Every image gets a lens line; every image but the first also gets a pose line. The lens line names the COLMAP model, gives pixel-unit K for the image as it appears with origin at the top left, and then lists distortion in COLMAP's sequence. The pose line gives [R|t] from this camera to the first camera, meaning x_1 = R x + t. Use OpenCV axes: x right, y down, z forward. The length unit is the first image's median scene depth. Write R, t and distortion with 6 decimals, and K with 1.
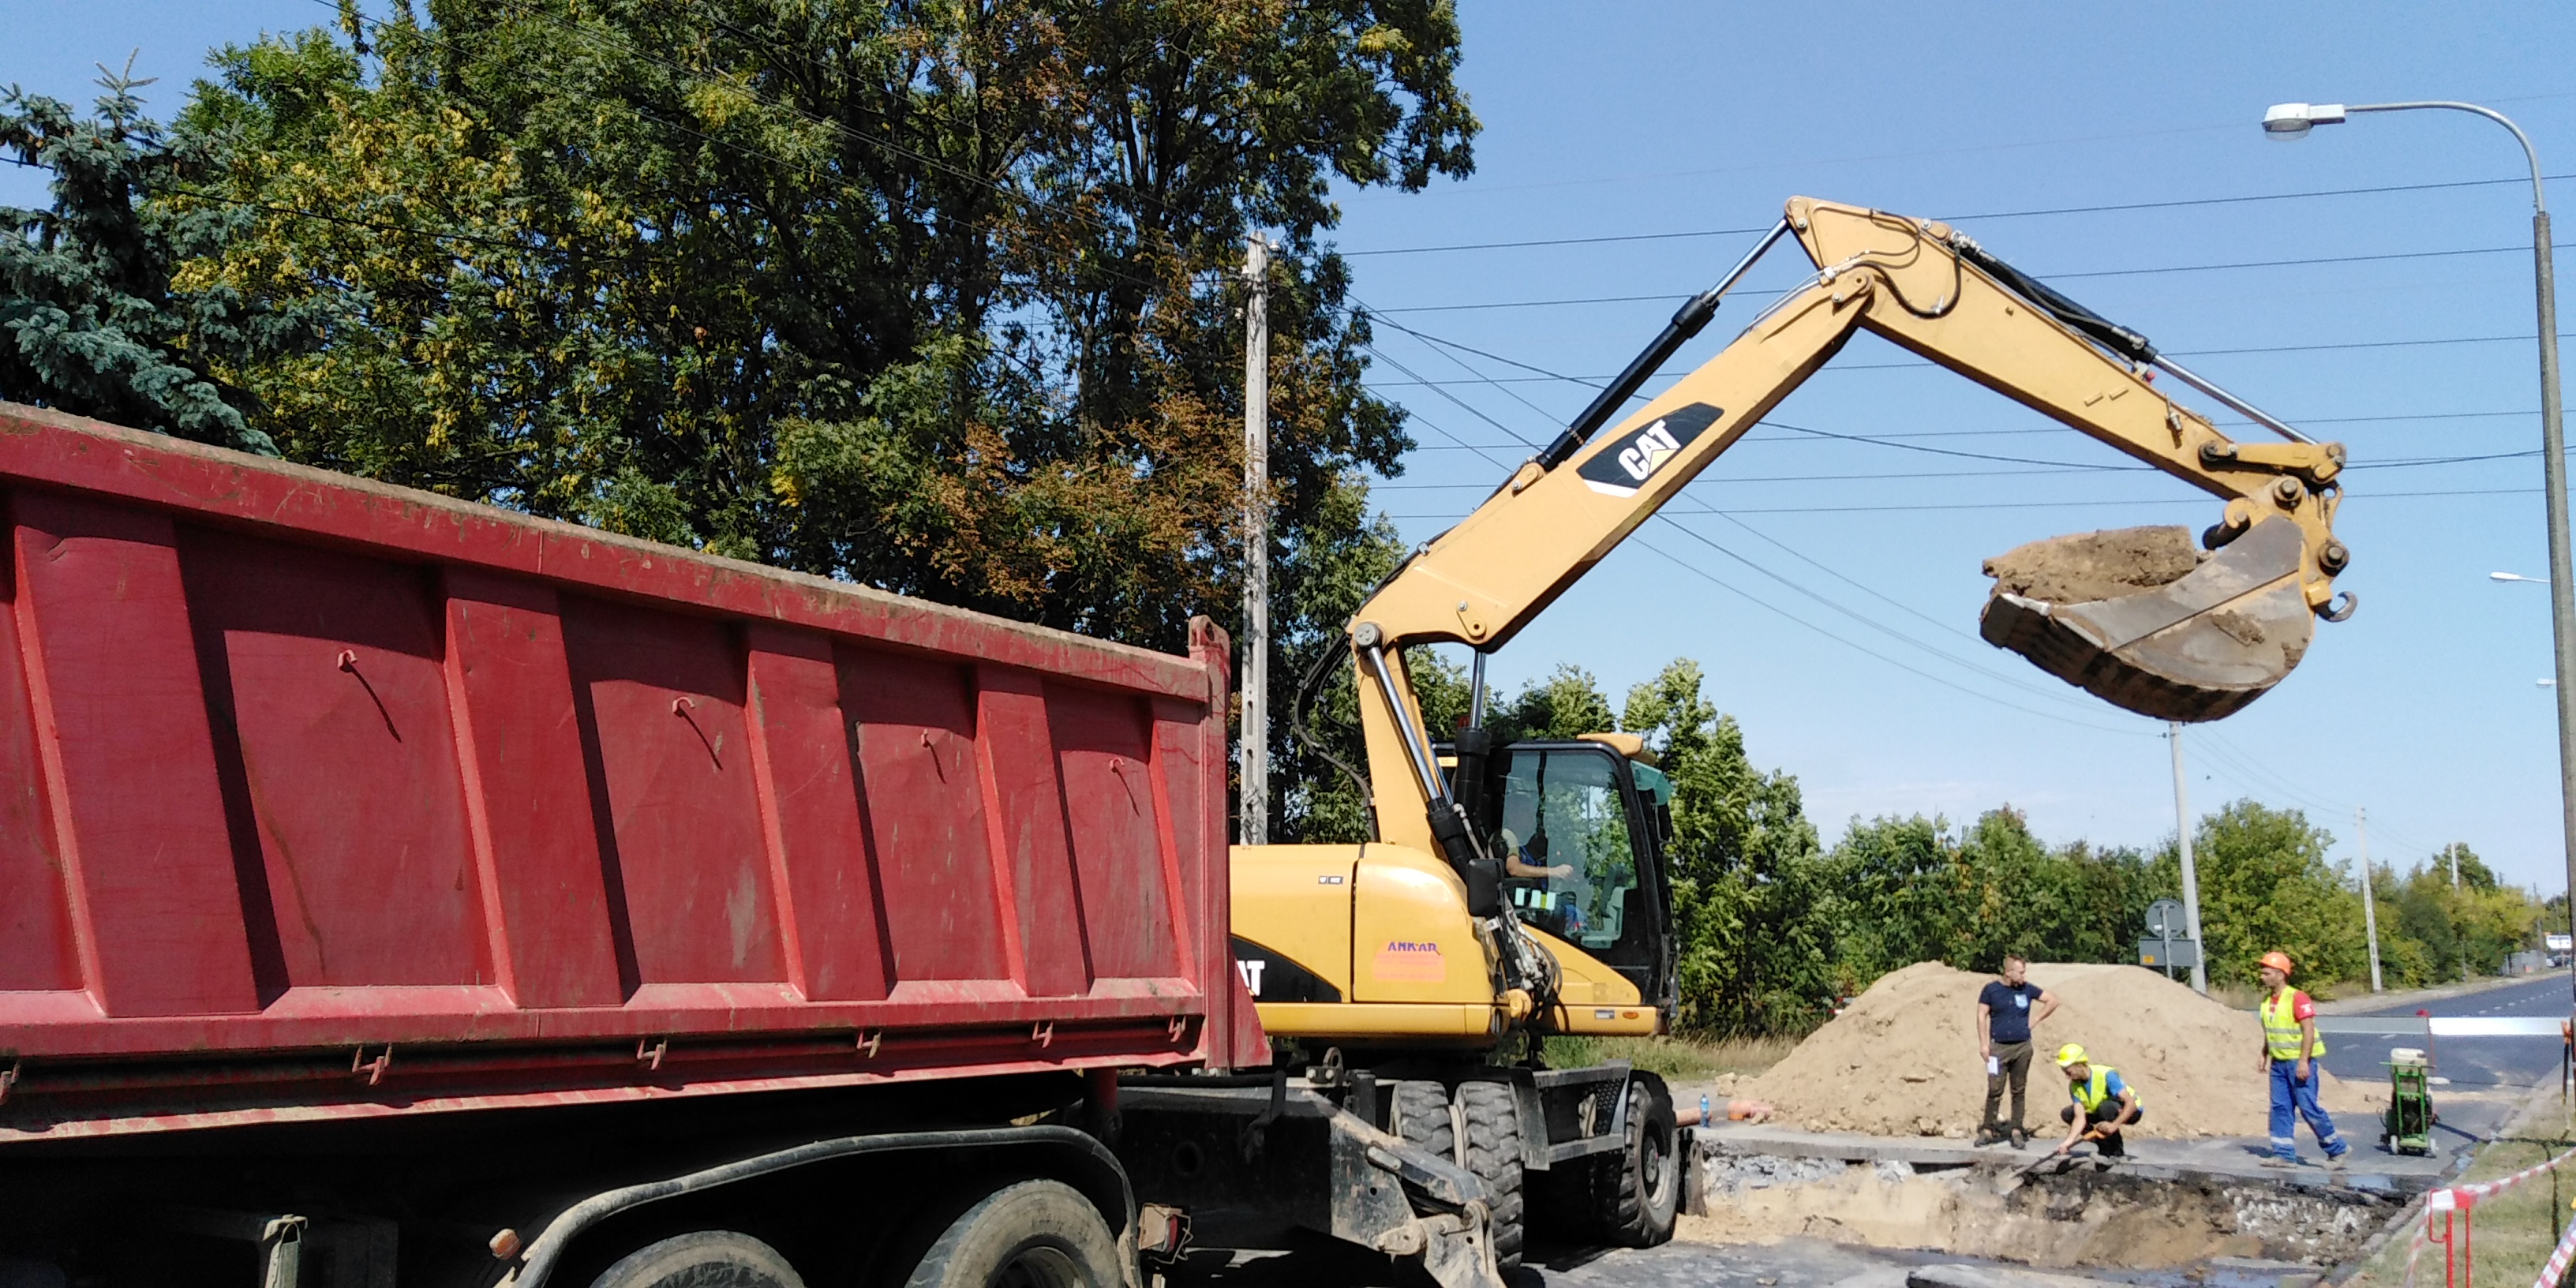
lens RADIAL K [[1924.6, 0, 1288.4], [0, 1924.6, 656.2], [0, 0, 1]] dist [0.043221, -0.025128]
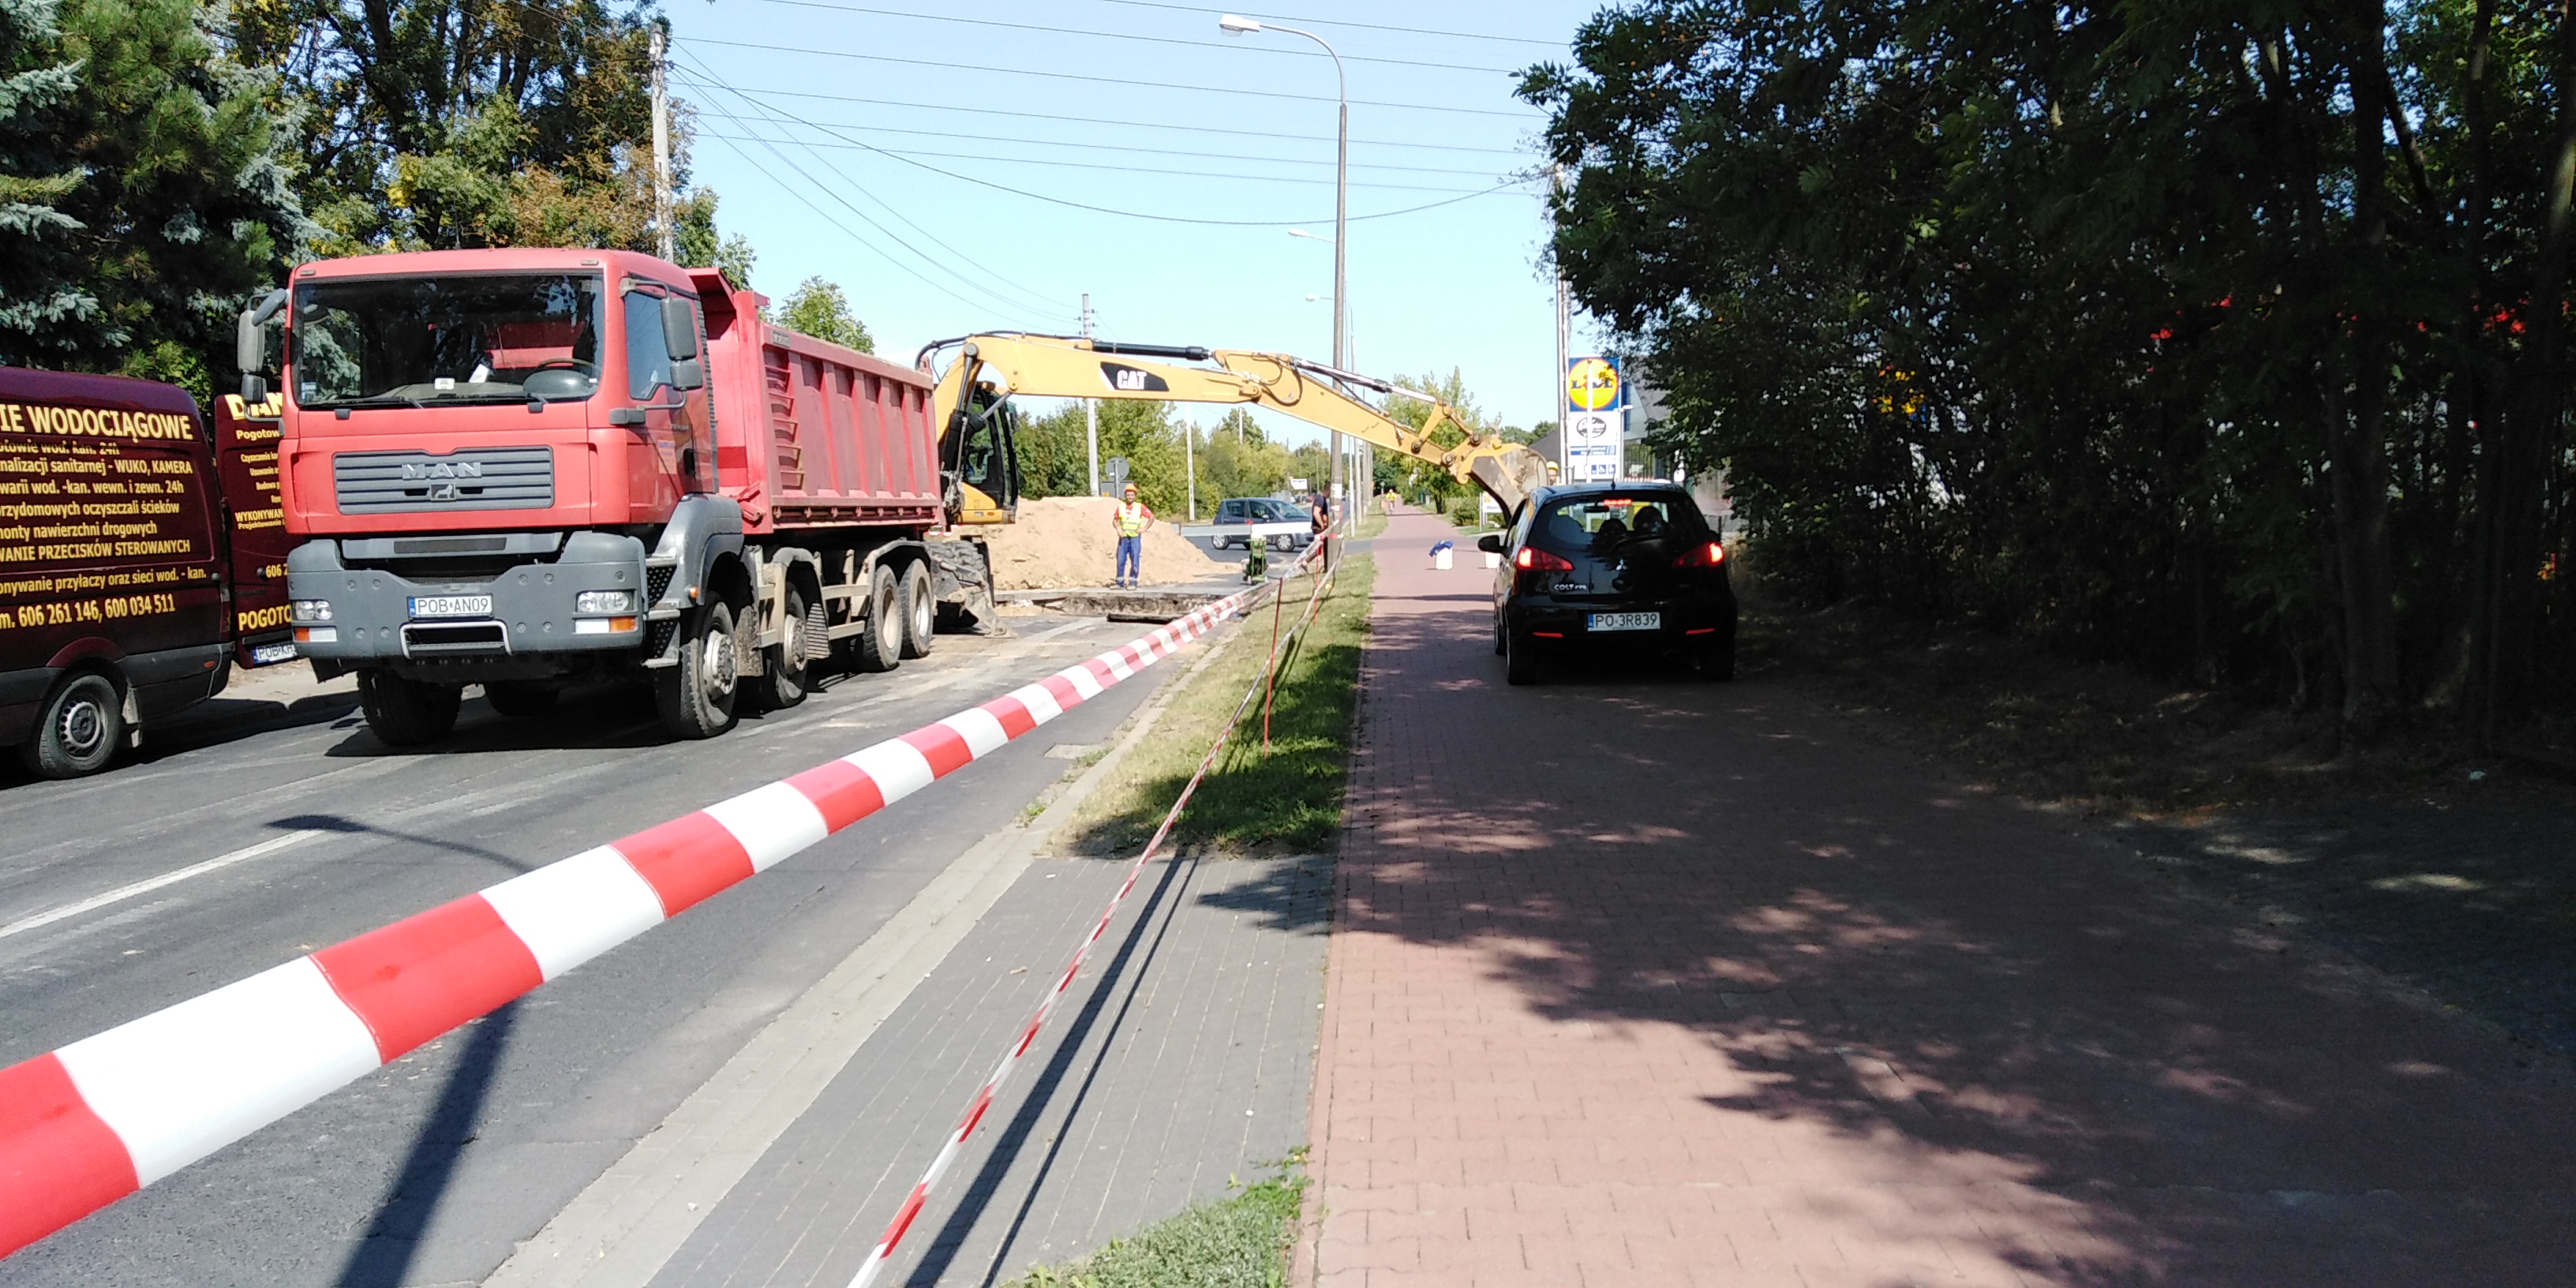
lens RADIAL K [[1924.6, 0, 1268.6], [0, 1924.6, 641.6], [0, 0, 1]] dist [0.043221, -0.025128]
pose [[0.847957, -0.054391, 0.527268, -0.595105], [-0.063449, 0.977154, 0.202839, -0.115449], [-0.526255, -0.205453, 0.825133, -0.842428]]
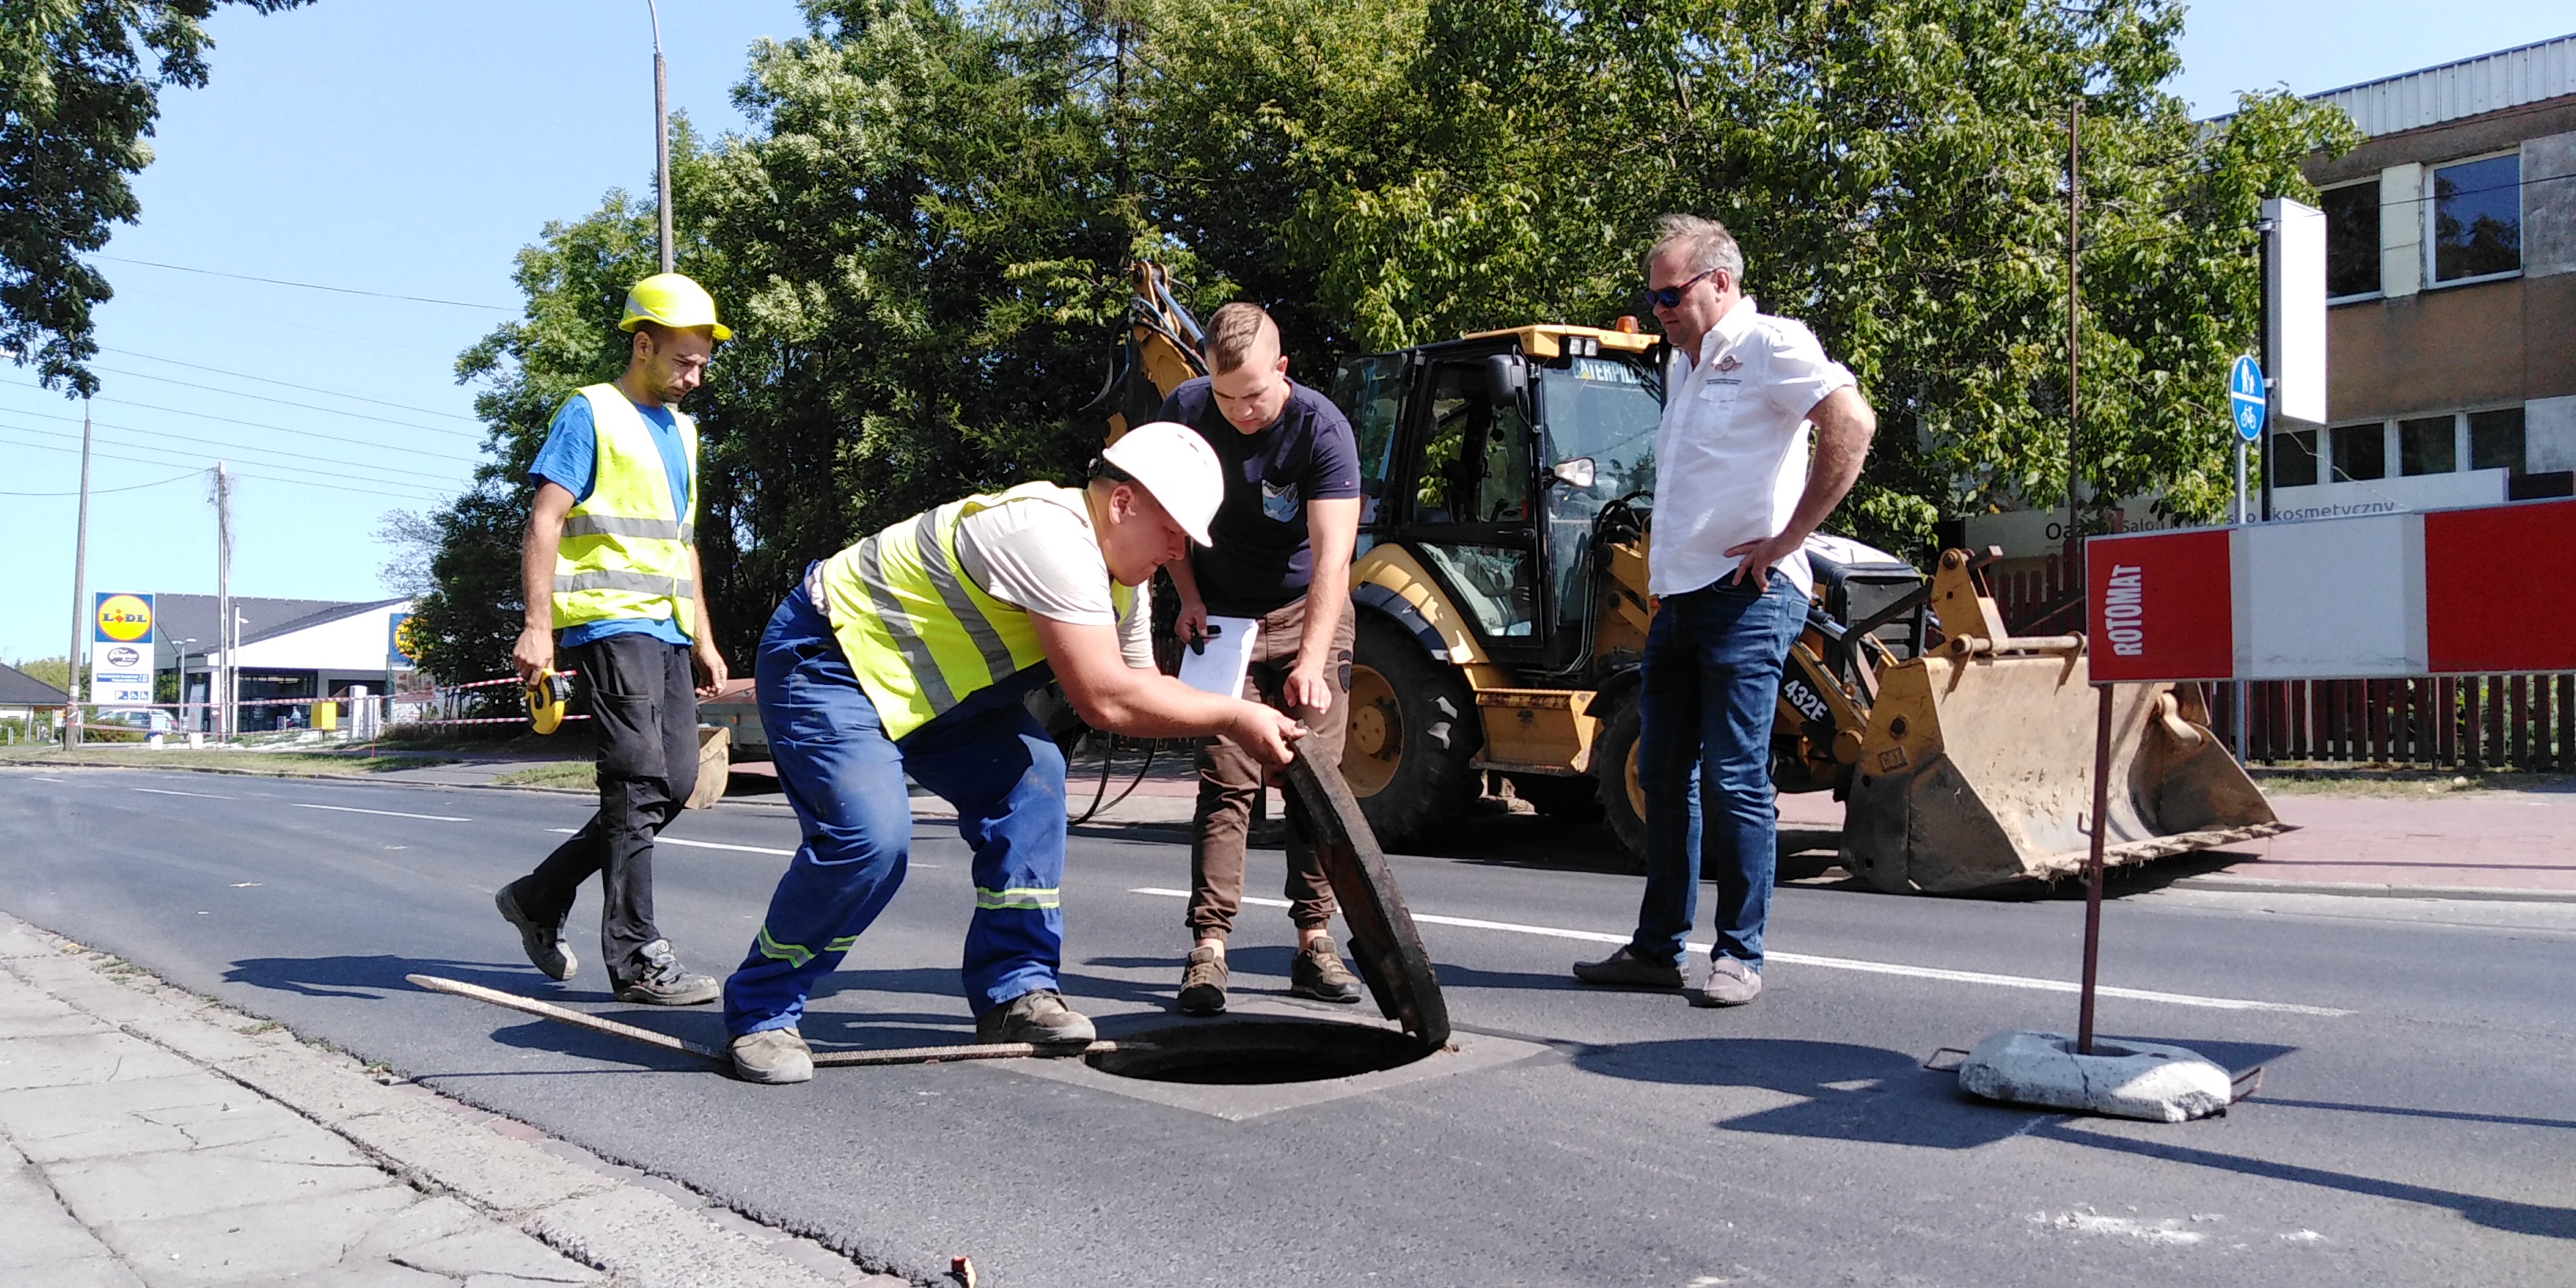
lens RADIAL K [[1924.6, 0, 1308.4], [0, 1924.6, 651.6], [0, 0, 1]] dist [0.043221, -0.025128]
pose [[0.228088, 0.034405, 0.973032, -2.094311], [-0.137488, 0.990500, -0.002794, -0.170407], [-0.963884, -0.133143, 0.230651, -1.719717]]
